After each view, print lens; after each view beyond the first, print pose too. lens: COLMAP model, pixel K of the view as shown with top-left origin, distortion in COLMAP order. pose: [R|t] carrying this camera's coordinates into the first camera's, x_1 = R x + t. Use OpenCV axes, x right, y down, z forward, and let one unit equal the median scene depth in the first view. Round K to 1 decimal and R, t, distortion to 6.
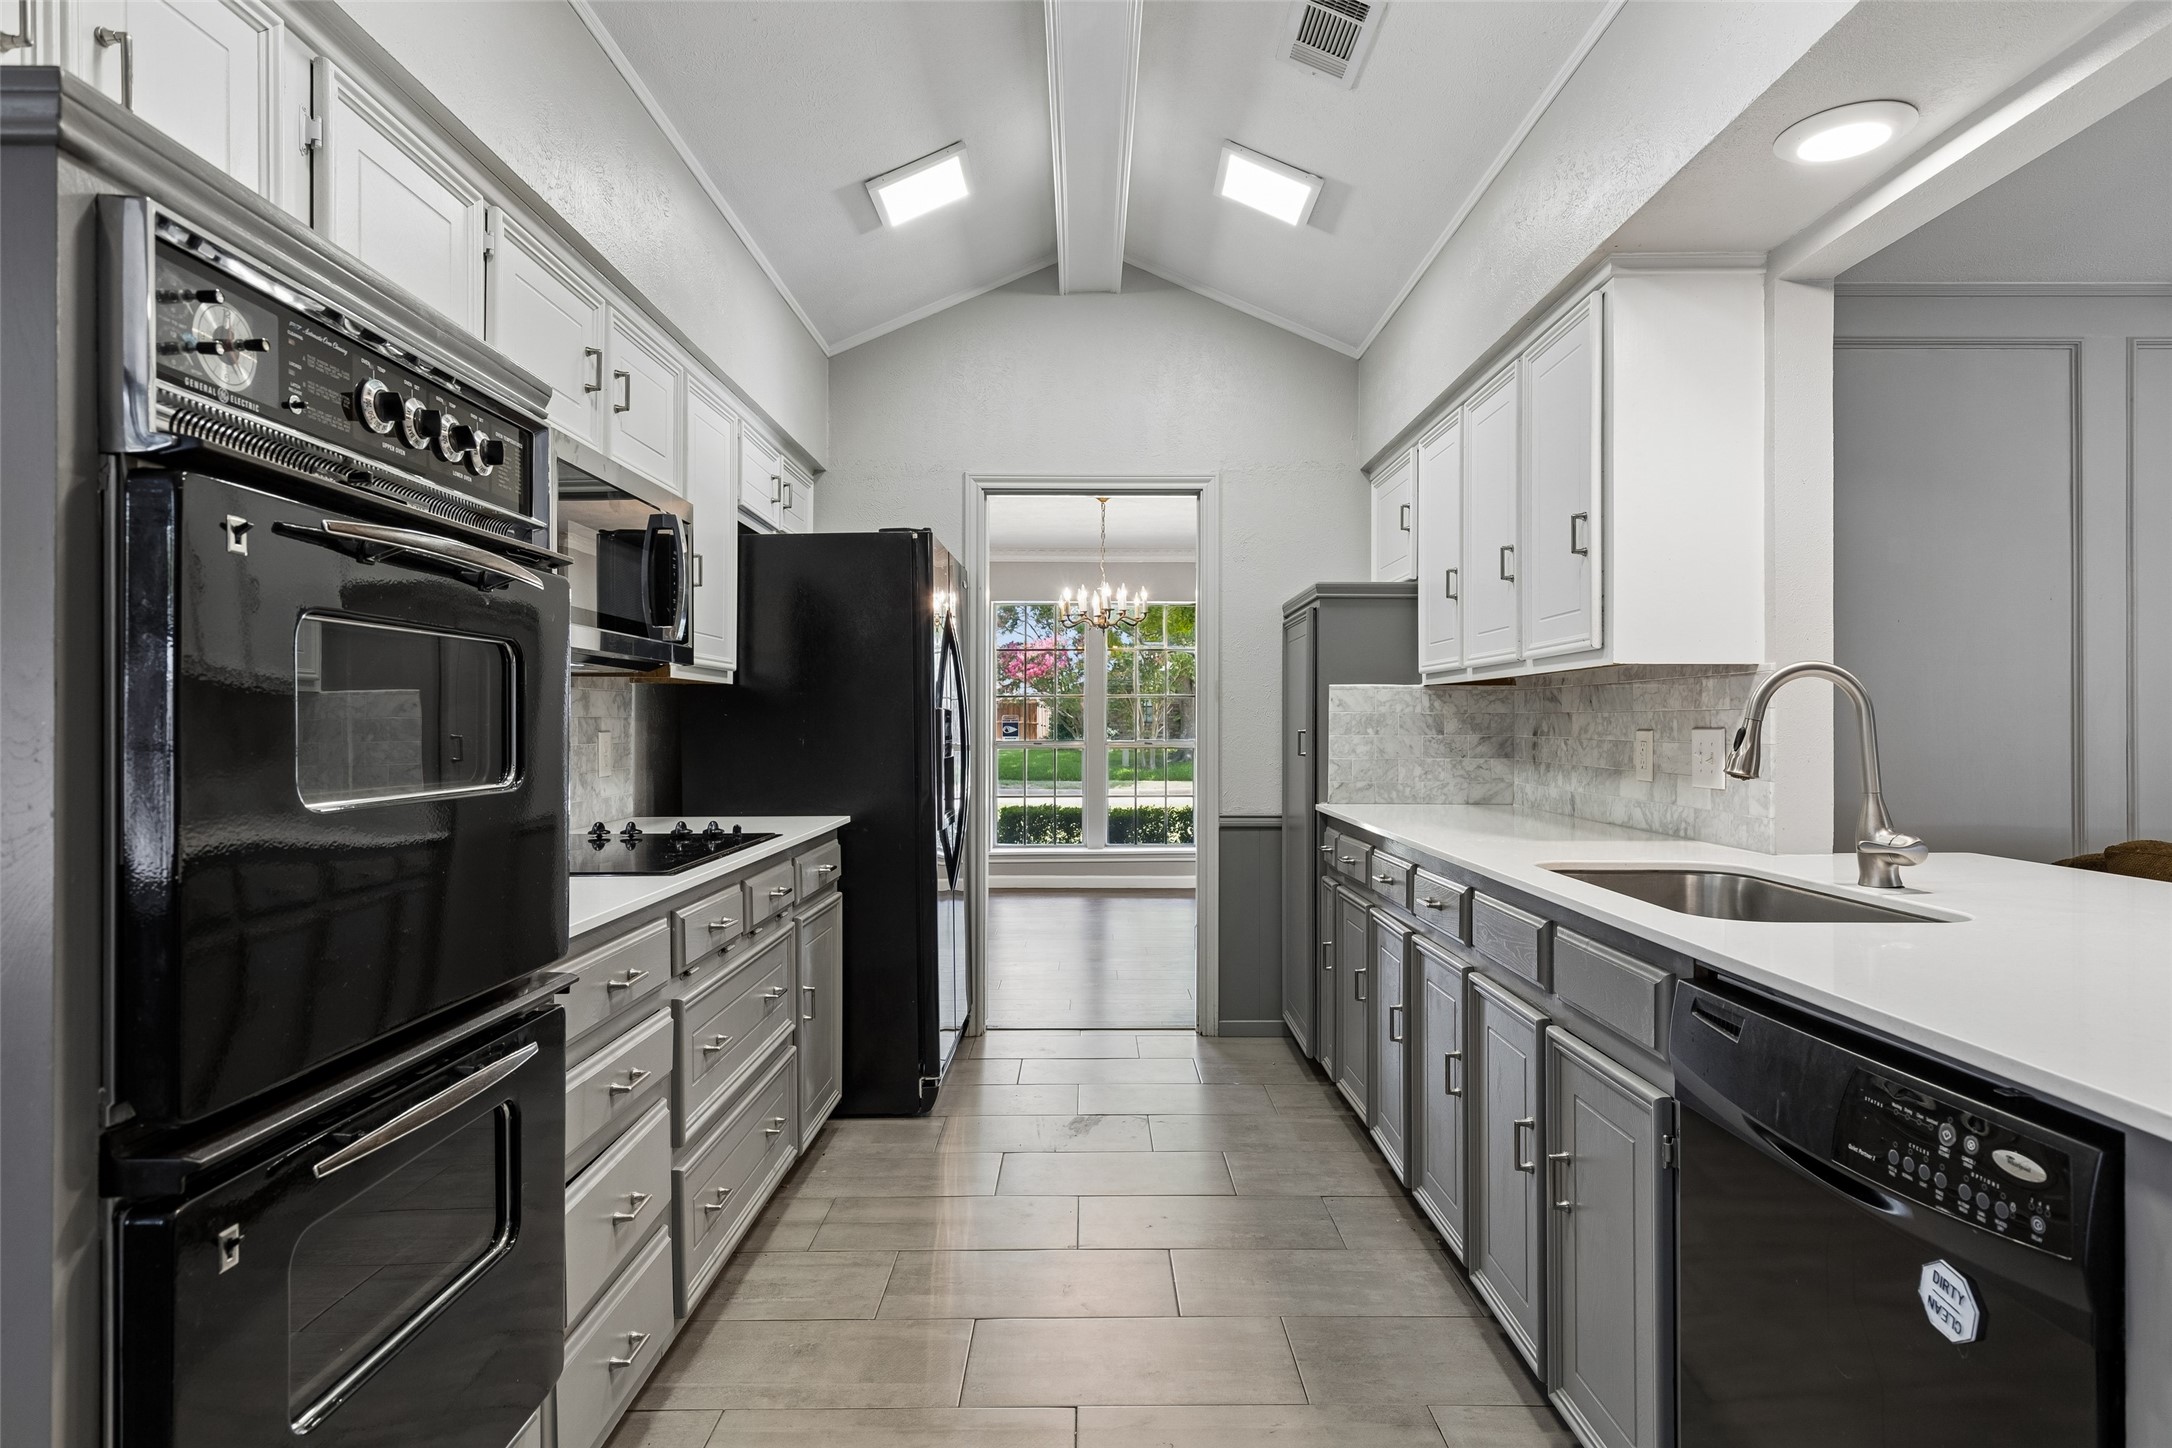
lens RADIAL K [[1192.5, 0, 1096.0], [0, 1192.5, 718.3], [0, 0, 1]] dist [0.003150, 0.001223]
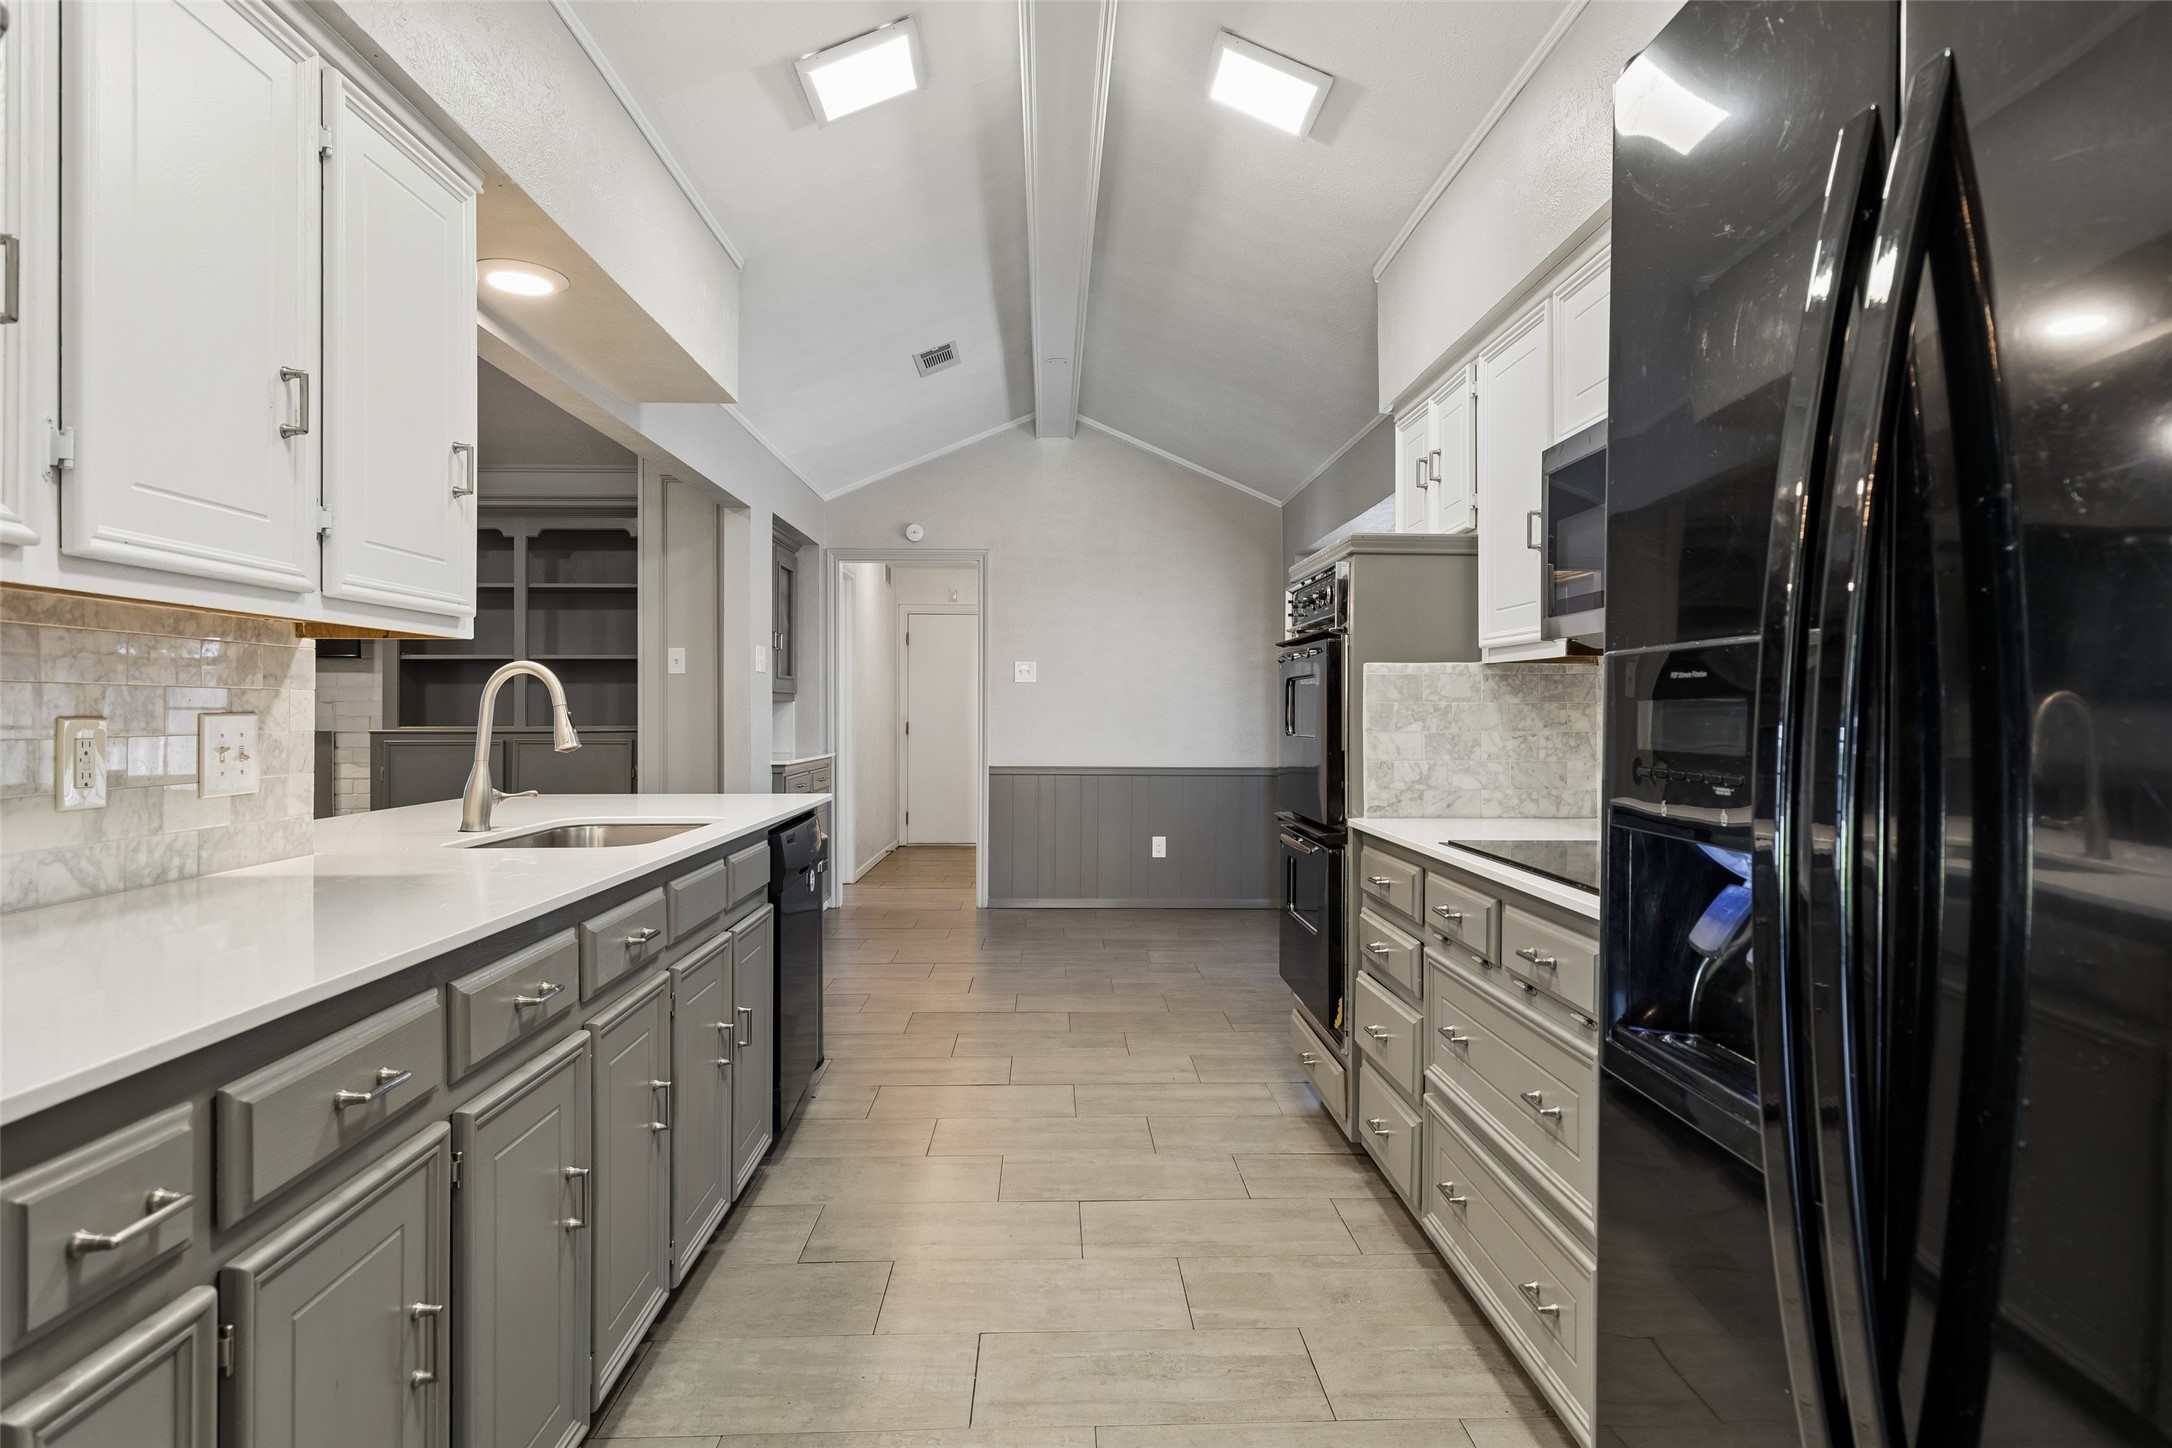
lens RADIAL K [[1192.5, 0, 1096.0], [0, 1192.5, 718.3], [0, 0, 1]] dist [0.003150, 0.001223]
pose [[-0.999482, 0.000578, -0.032167, 0.005312], [0.000569, 1.000000, 0.000290, 0.008634], [0.032167, 0.000271, -0.999482, 1.336651]]
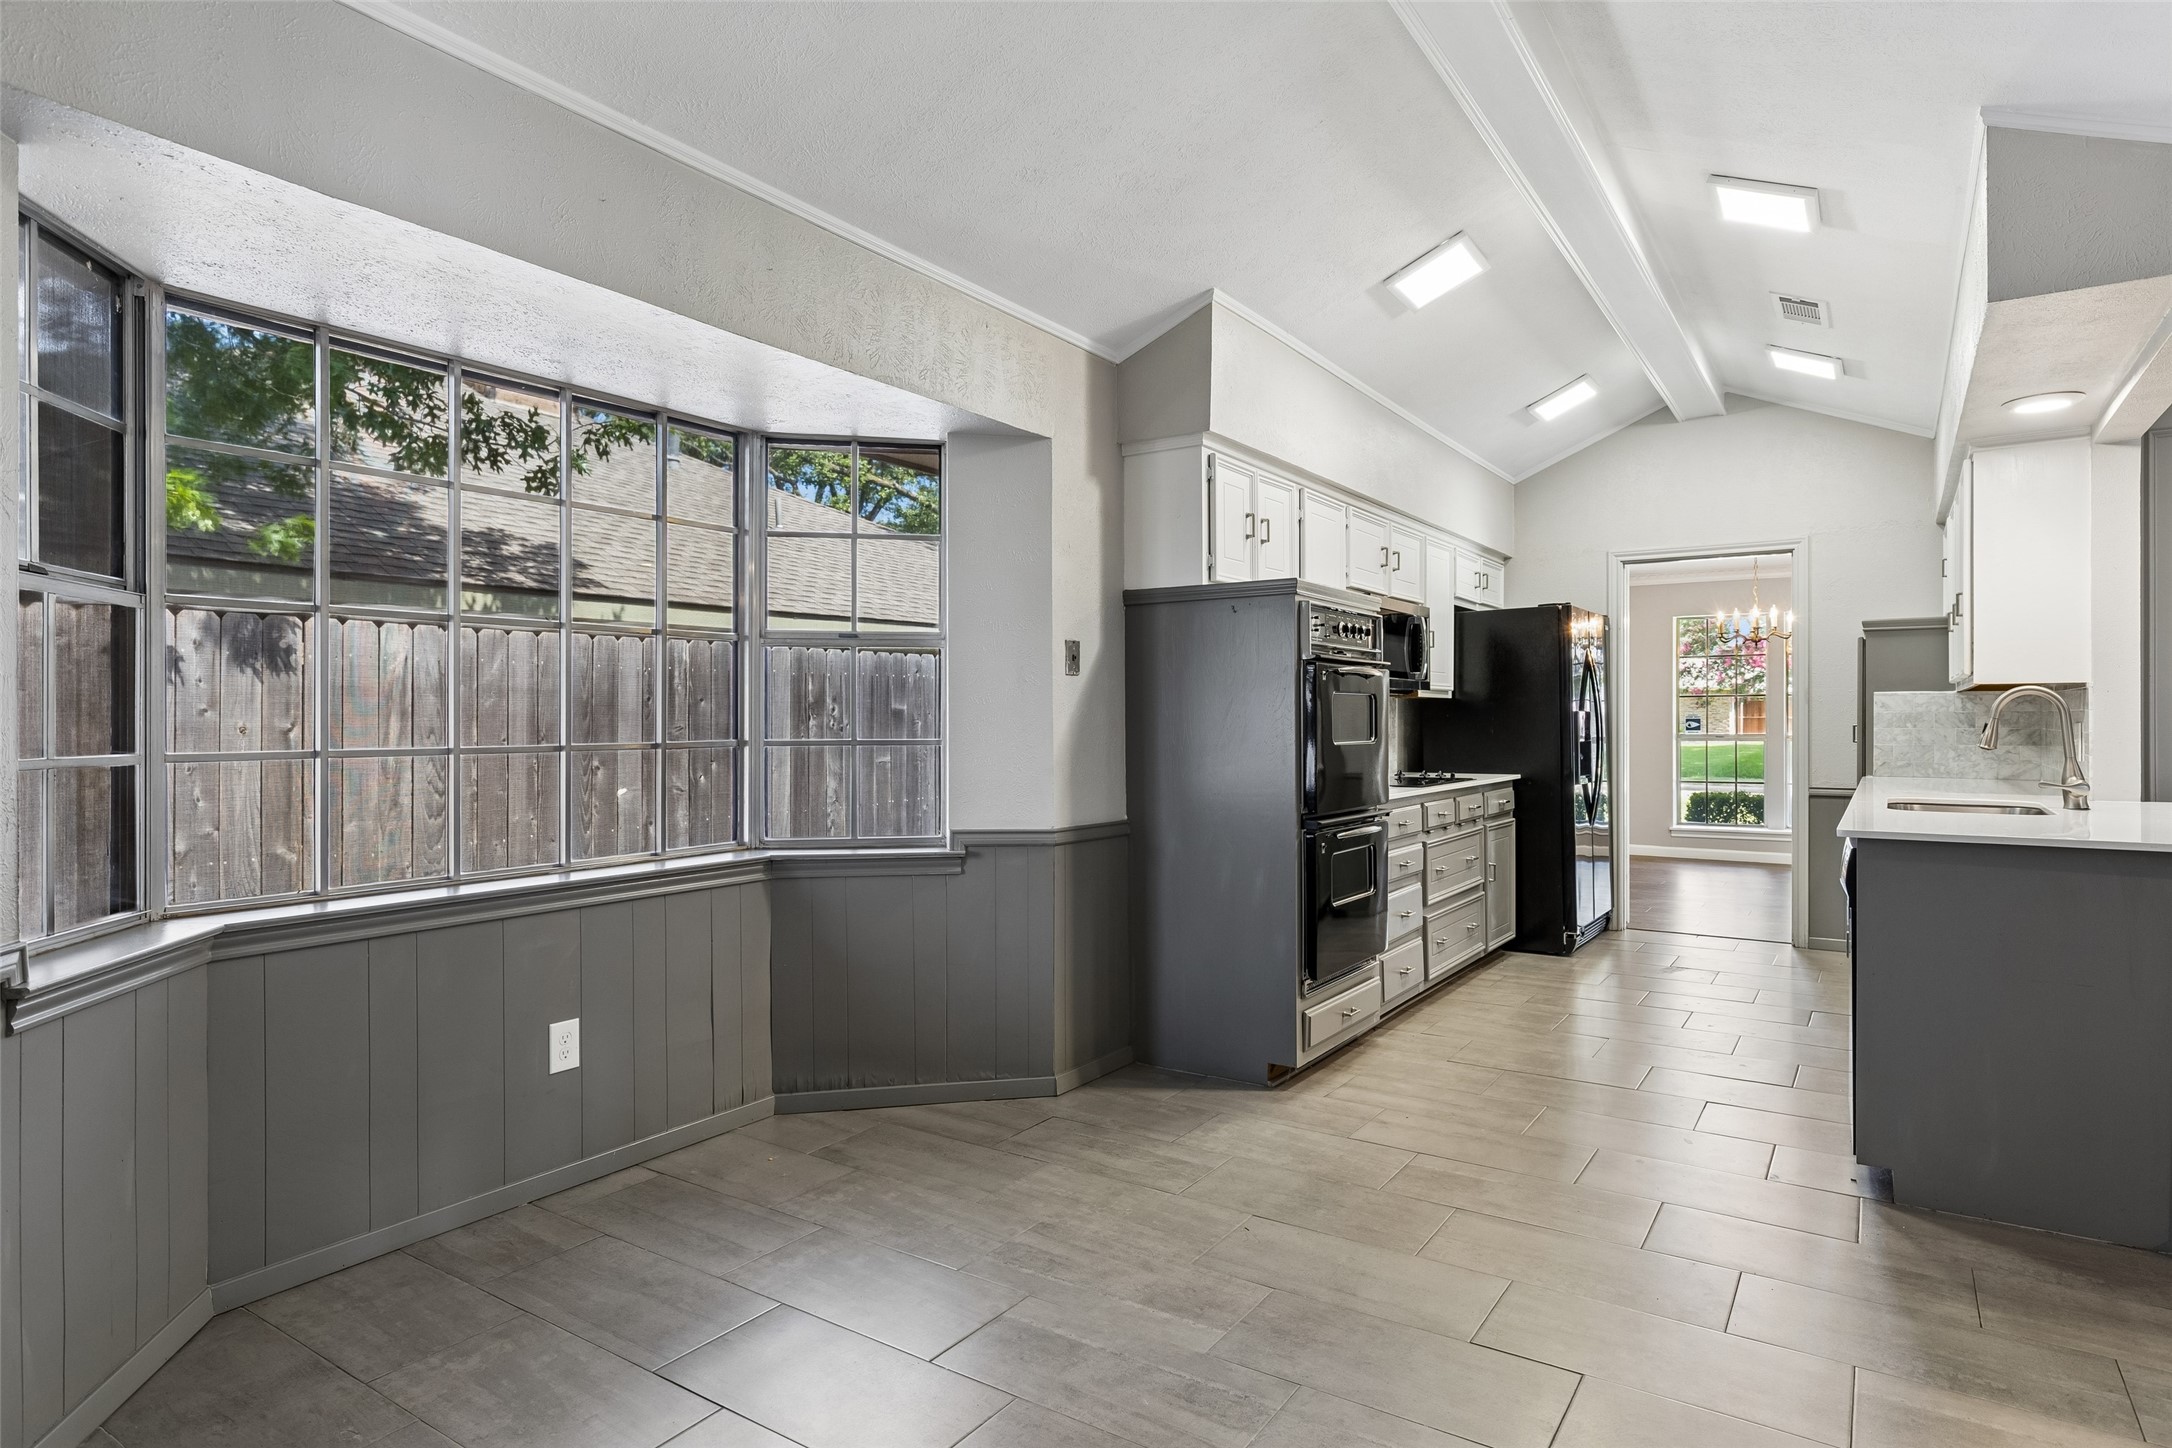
lens RADIAL K [[1192.5, 0, 1096.0], [0, 1192.5, 718.3], [0, 0, 1]] dist [0.003150, 0.001223]
pose [[0.828439, -0.001940, -0.560077, 0.254068], [0.003966, 0.999989, 0.002402, -0.004828], [0.560066, -0.004211, 0.828437, -0.775769]]
